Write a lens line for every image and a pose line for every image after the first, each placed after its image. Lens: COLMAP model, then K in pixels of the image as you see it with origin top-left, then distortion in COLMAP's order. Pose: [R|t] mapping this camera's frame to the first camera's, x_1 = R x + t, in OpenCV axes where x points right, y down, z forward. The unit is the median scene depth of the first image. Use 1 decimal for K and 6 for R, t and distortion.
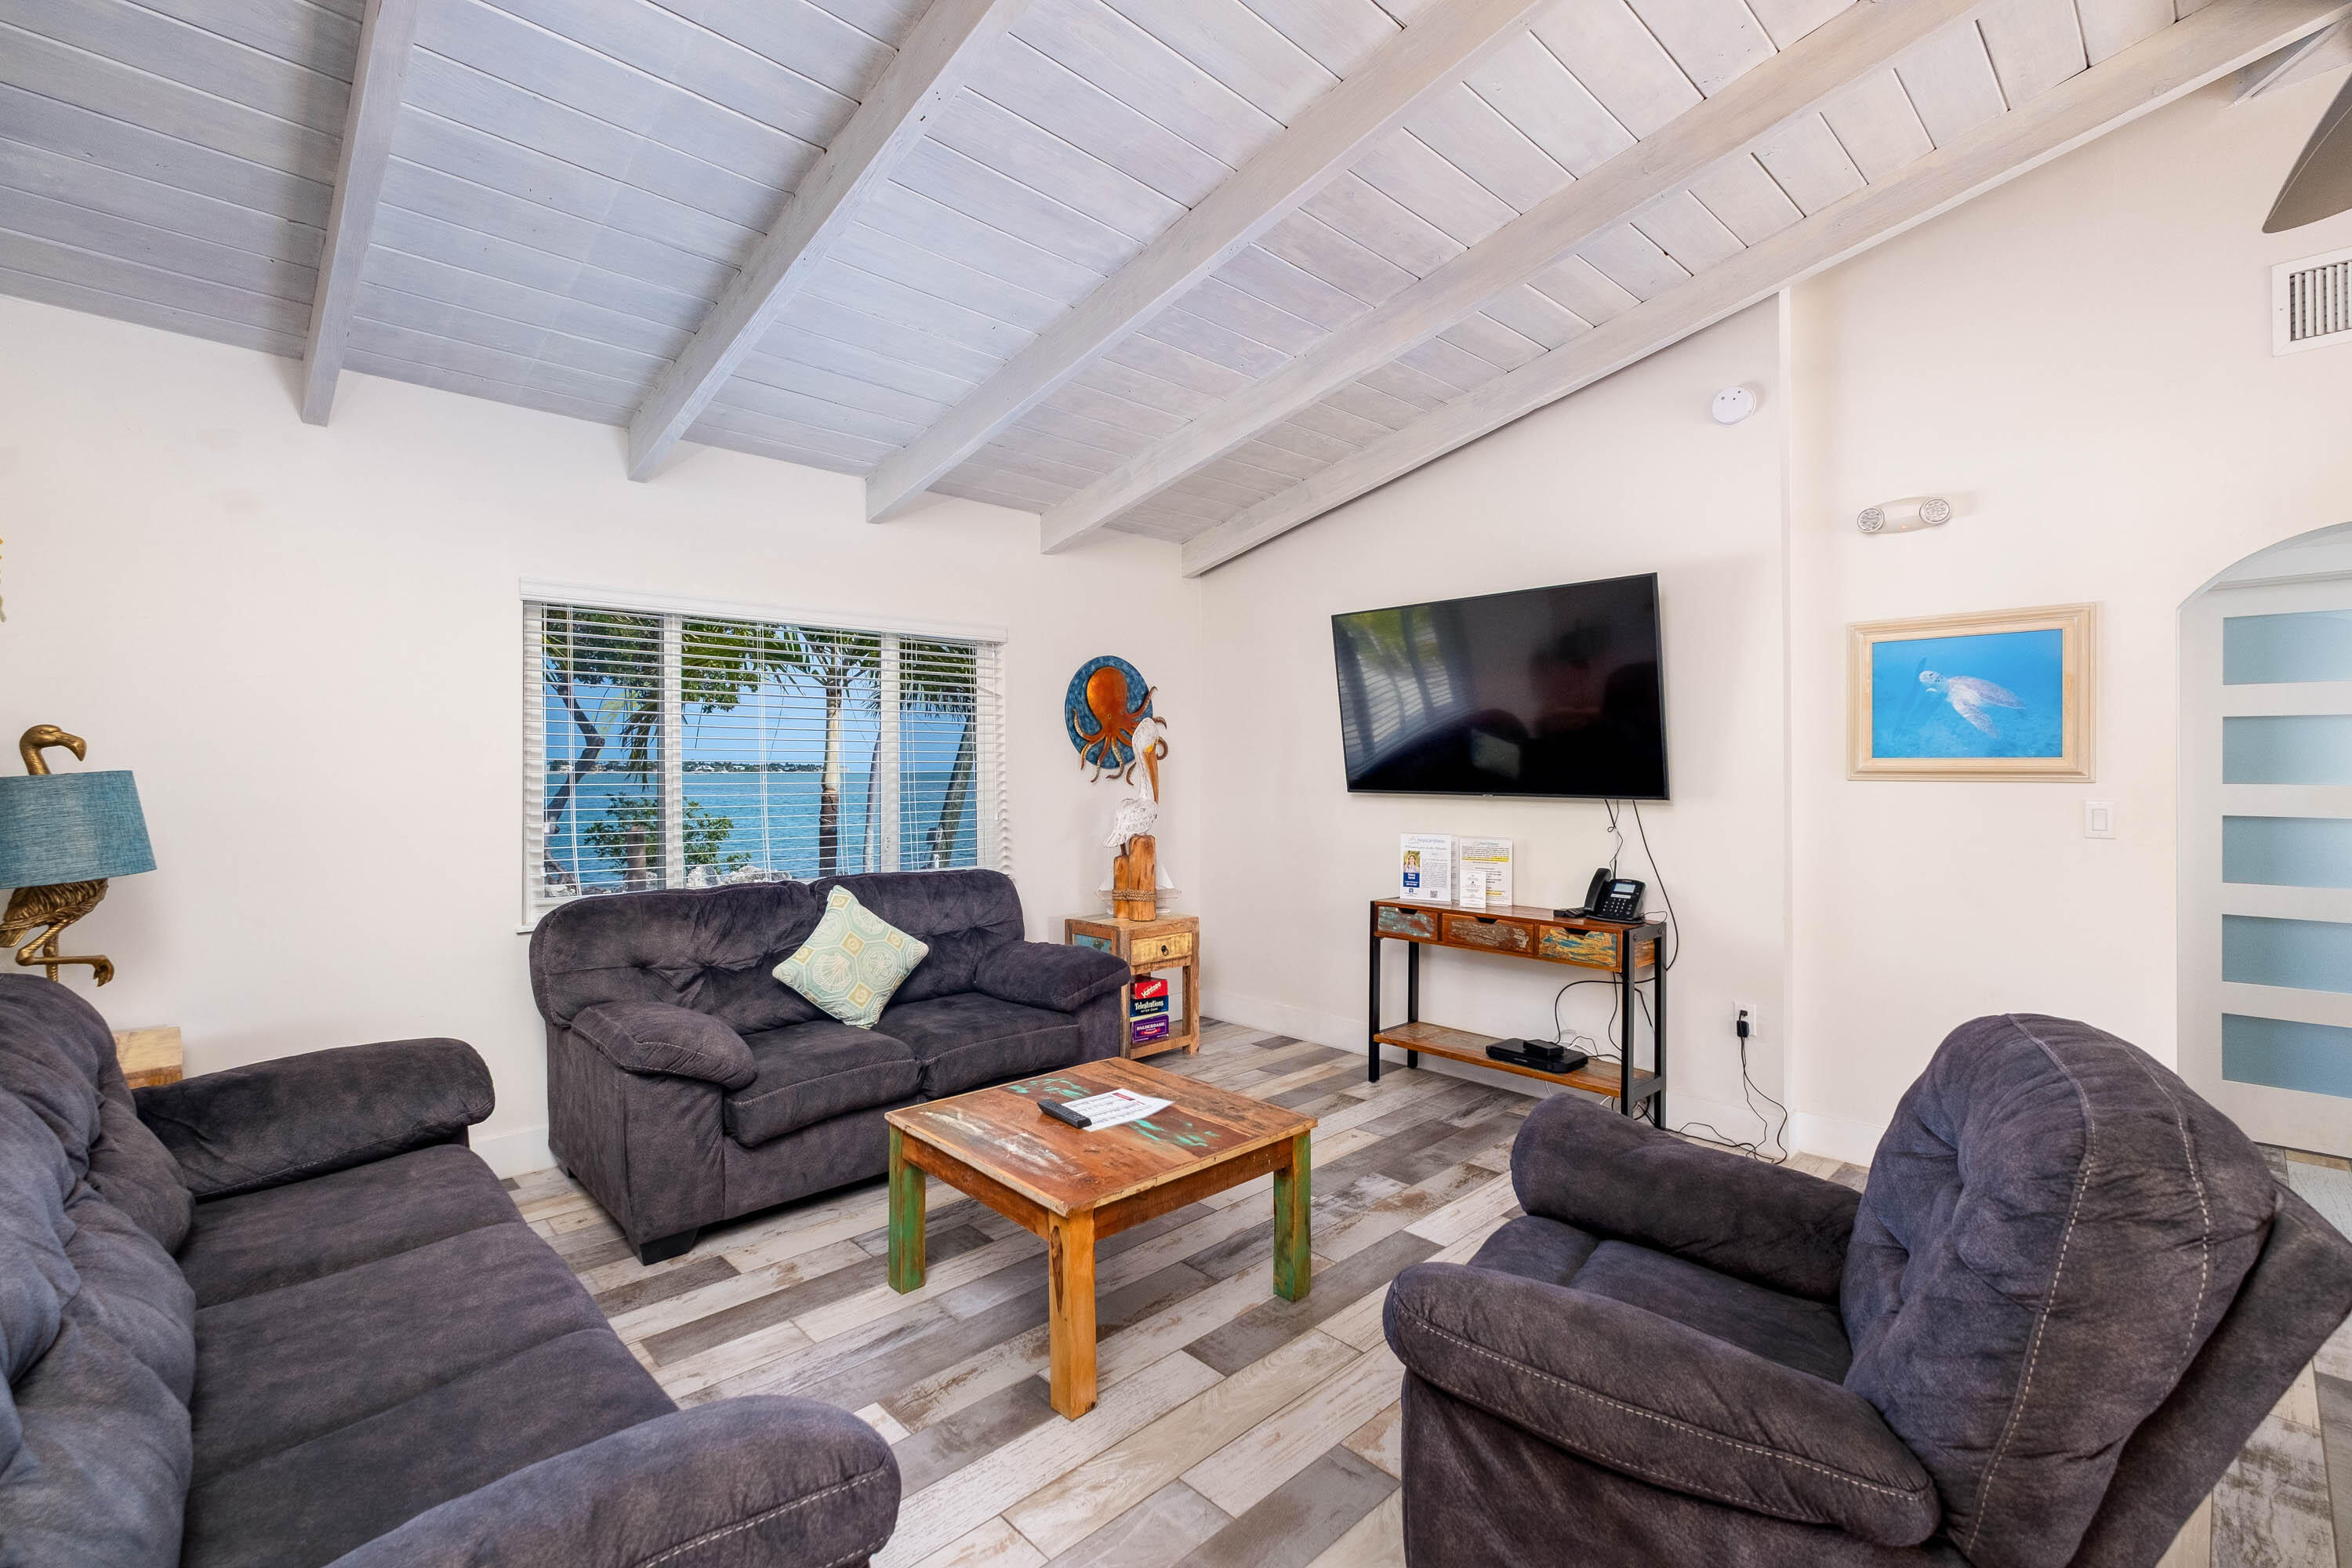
lens RADIAL K [[1020.8, 0, 1174.8], [0, 1020.8, 777.3], [0, 0, 1]] dist [-0.002739, -0.000069]
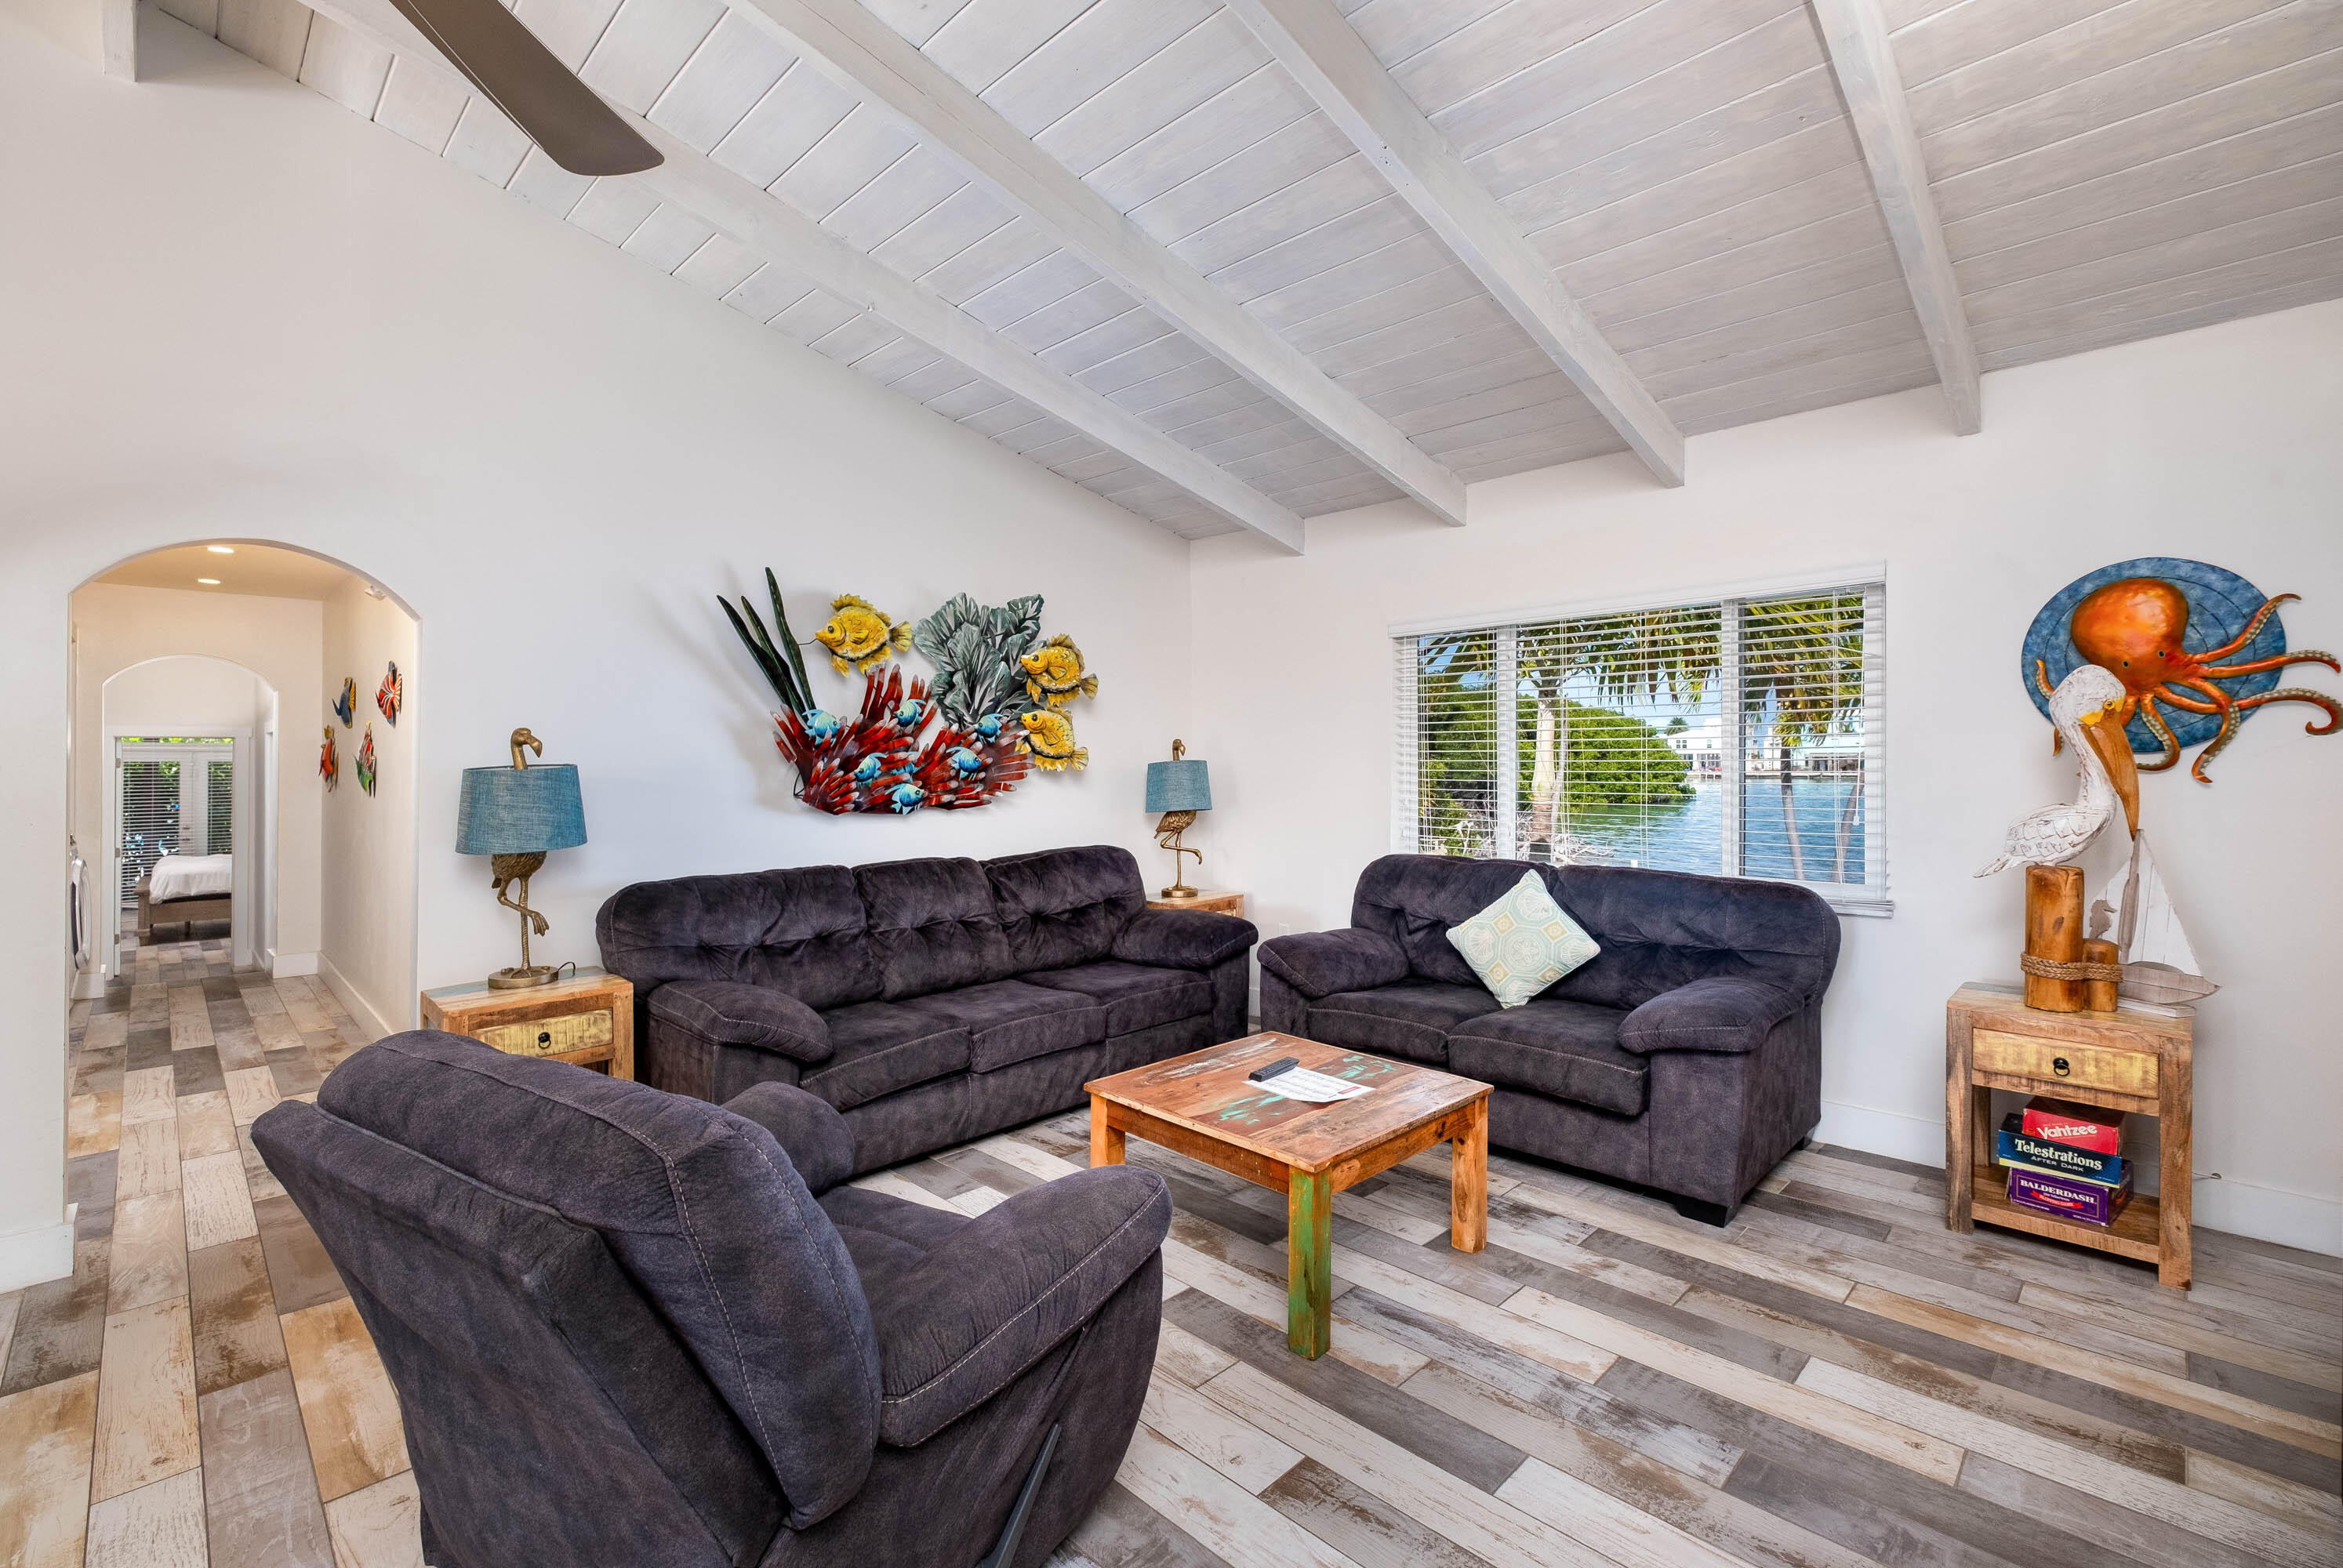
lens RADIAL K [[1033.5, 0, 1170.1], [0, 1033.5, 770.7], [0, 0, 1]] dist [-0.012168, -0.000242]
pose [[0.019641, 0.006745, -0.999784, 0.738229], [-0.005777, 0.999961, 0.006633, 0.000447], [0.999790, 0.005646, 0.019680, 0.637567]]
